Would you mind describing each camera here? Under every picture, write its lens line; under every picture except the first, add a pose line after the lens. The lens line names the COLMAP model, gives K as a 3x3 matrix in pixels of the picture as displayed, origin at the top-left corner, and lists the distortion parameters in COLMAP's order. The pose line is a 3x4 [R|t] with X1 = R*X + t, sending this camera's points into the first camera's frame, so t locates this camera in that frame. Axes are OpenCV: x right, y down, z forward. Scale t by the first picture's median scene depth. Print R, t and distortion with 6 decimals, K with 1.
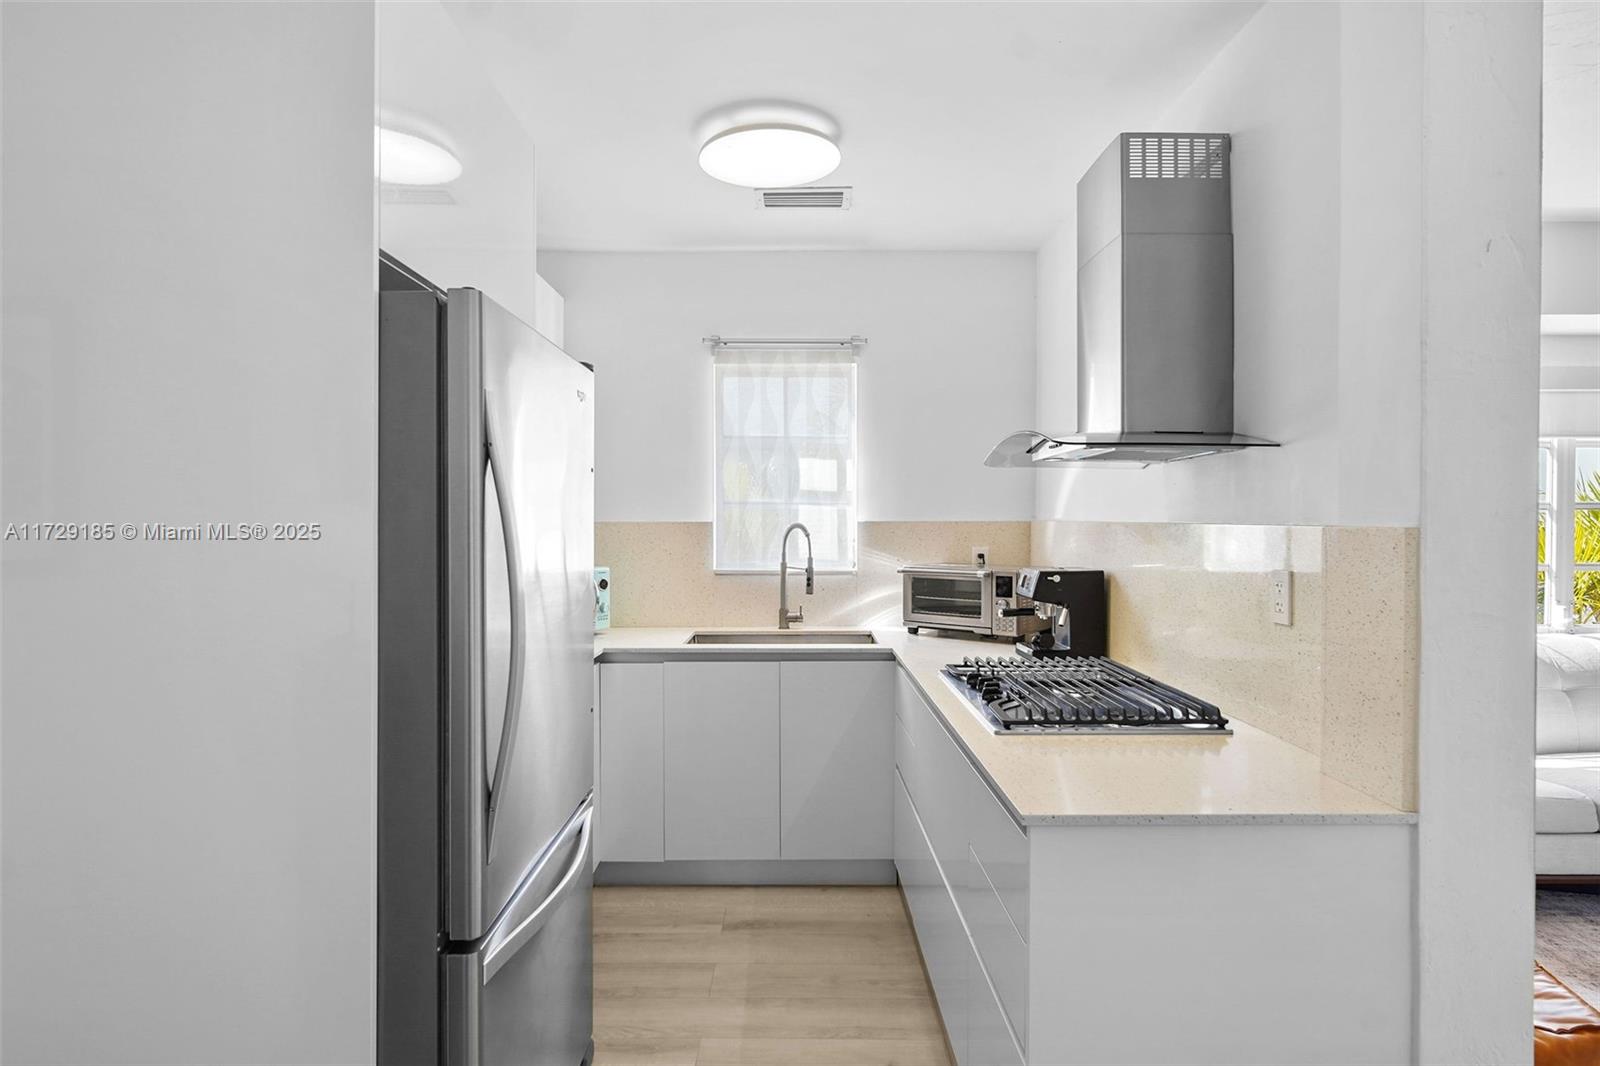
lens RADIAL K [[859.5, 0, 803.8], [0, 859.5, 526.9], [0, 0, 1]] dist [-0.002539, -0.000179]
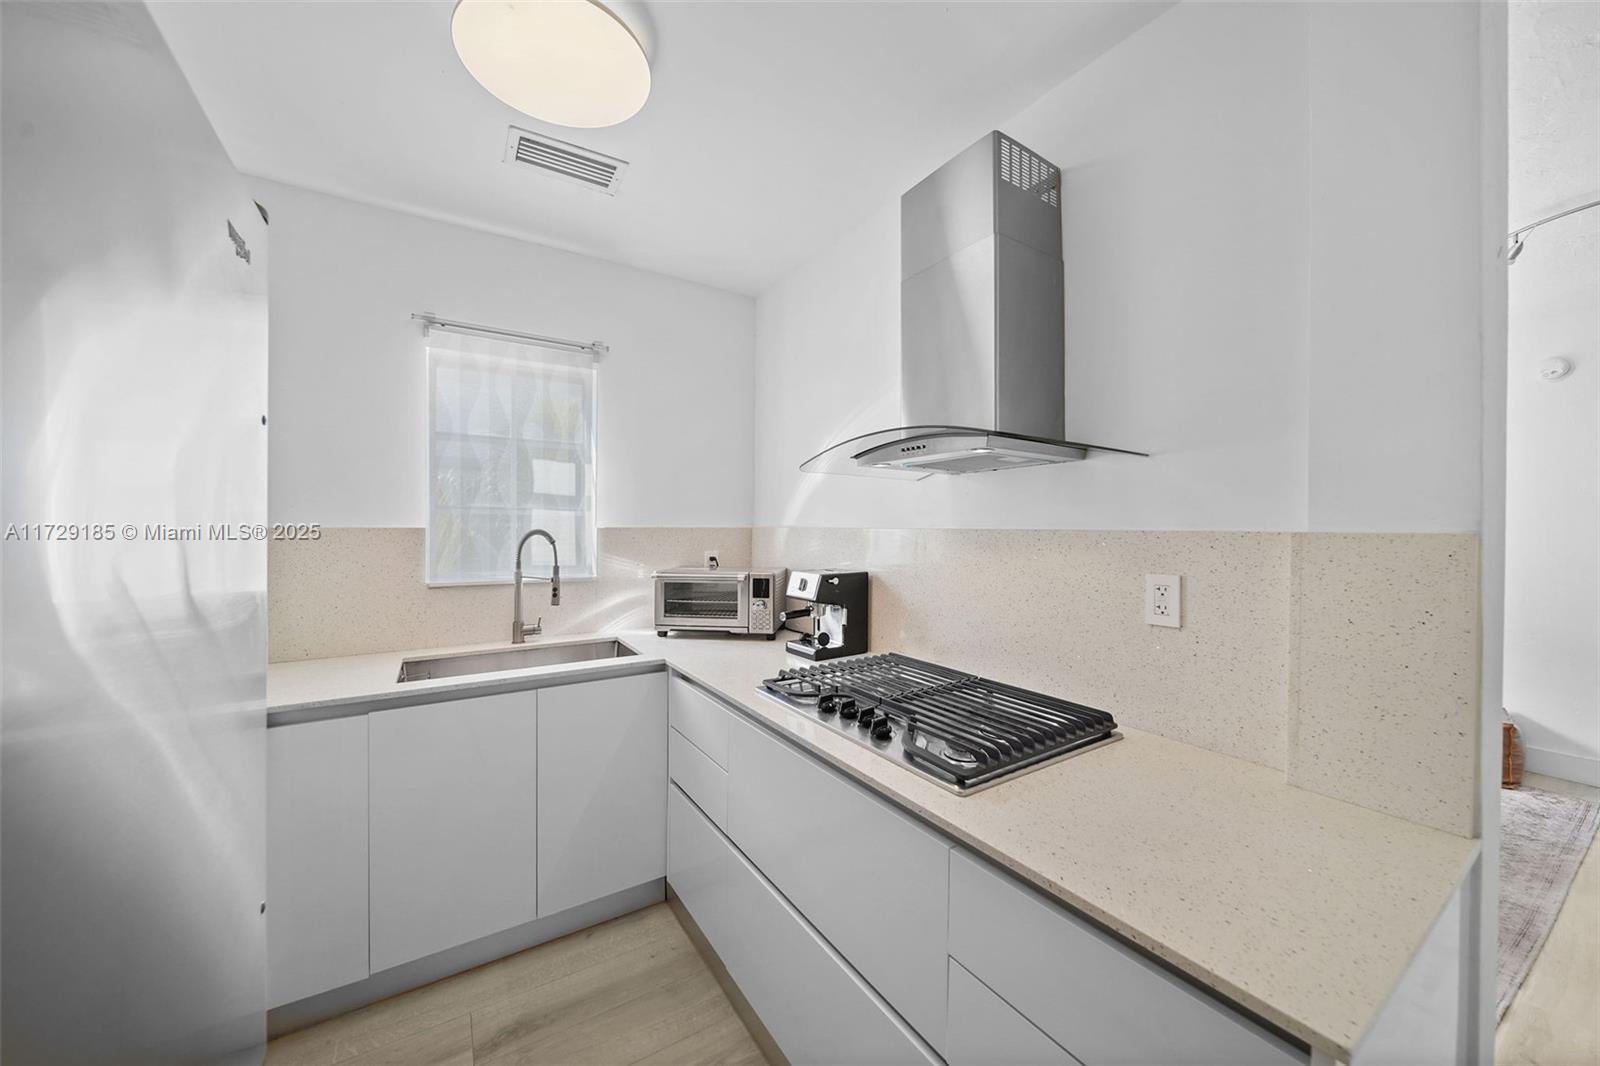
lens RADIAL K [[570.3, 0, 801.1], [0, 570.3, 530.4], [0, 0, 1]] dist [0.000167, -0.000079]
pose [[0.849237, 0.000245, 0.528012, -0.094874], [0.001671, 0.999994, -0.003153, -0.000618], [-0.528010, 0.003560, 0.849231, 0.336528]]
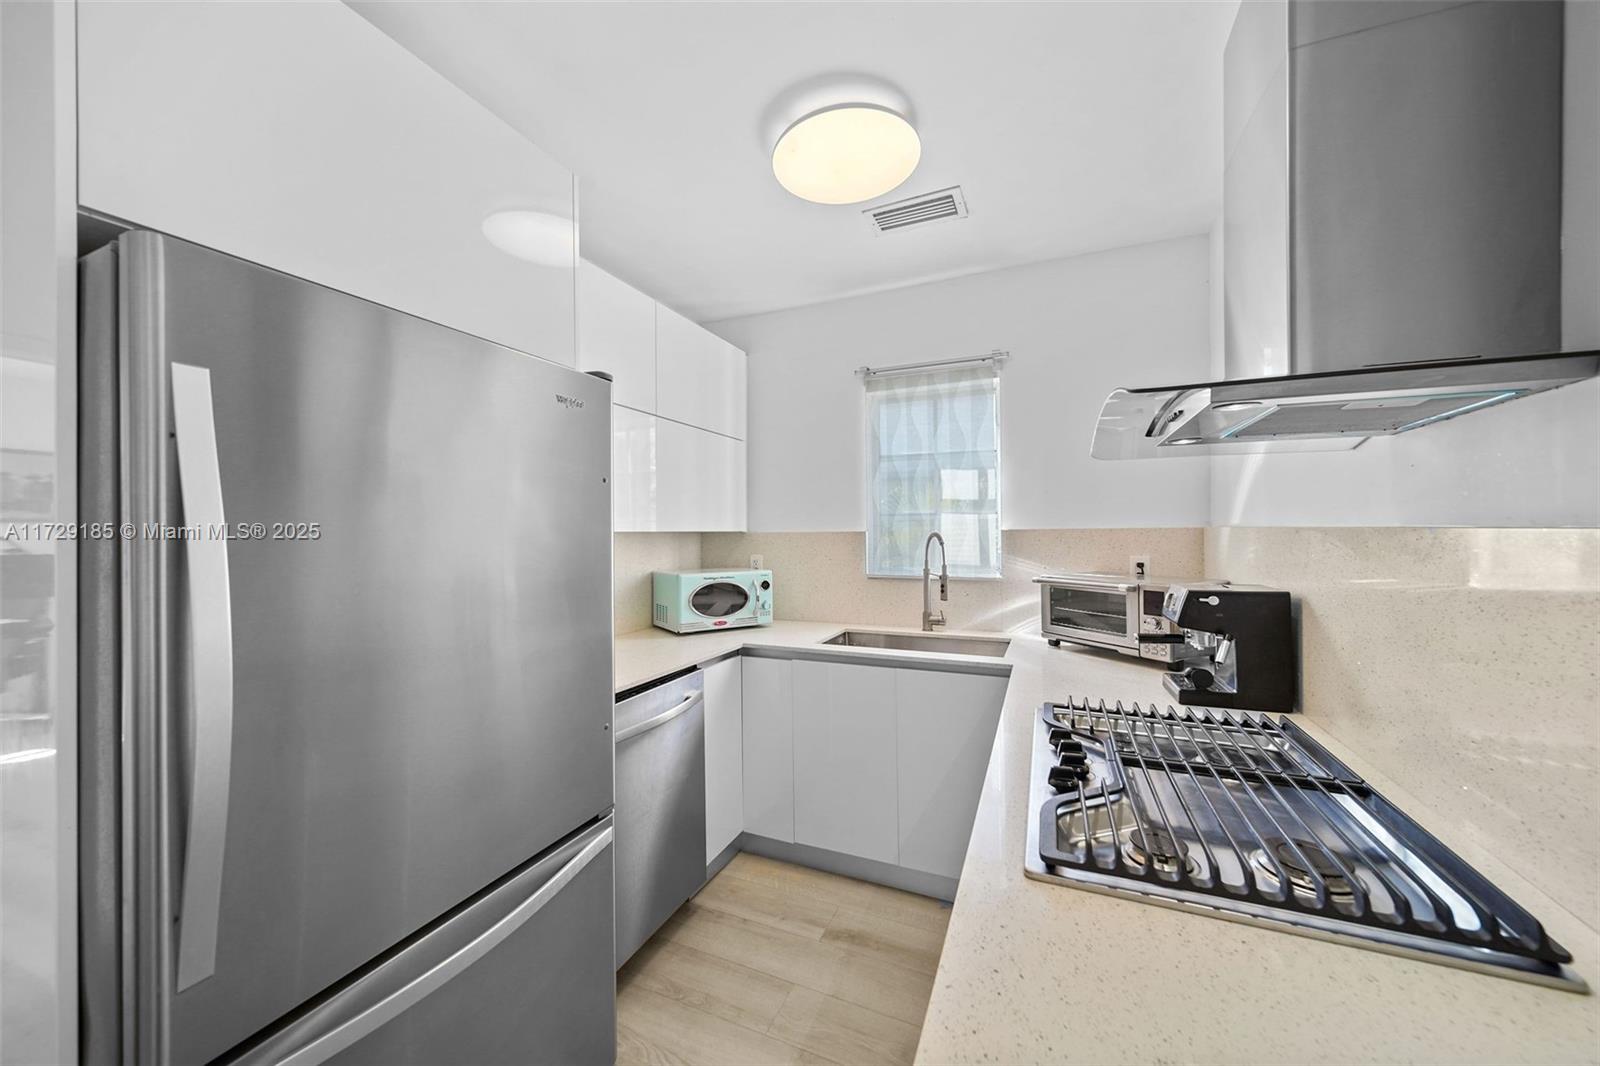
lens RADIAL K [[574.7, 0, 798.5], [0, 574.7, 522.8], [0, 0, 1]] dist [-0.000214, -0.000070]
pose [[0.913953, -0.015247, -0.405534, 0.130469], [0.006442, 0.999713, -0.023067, -0.000647], [0.405769, 0.018470, 0.913789, 0.296374]]
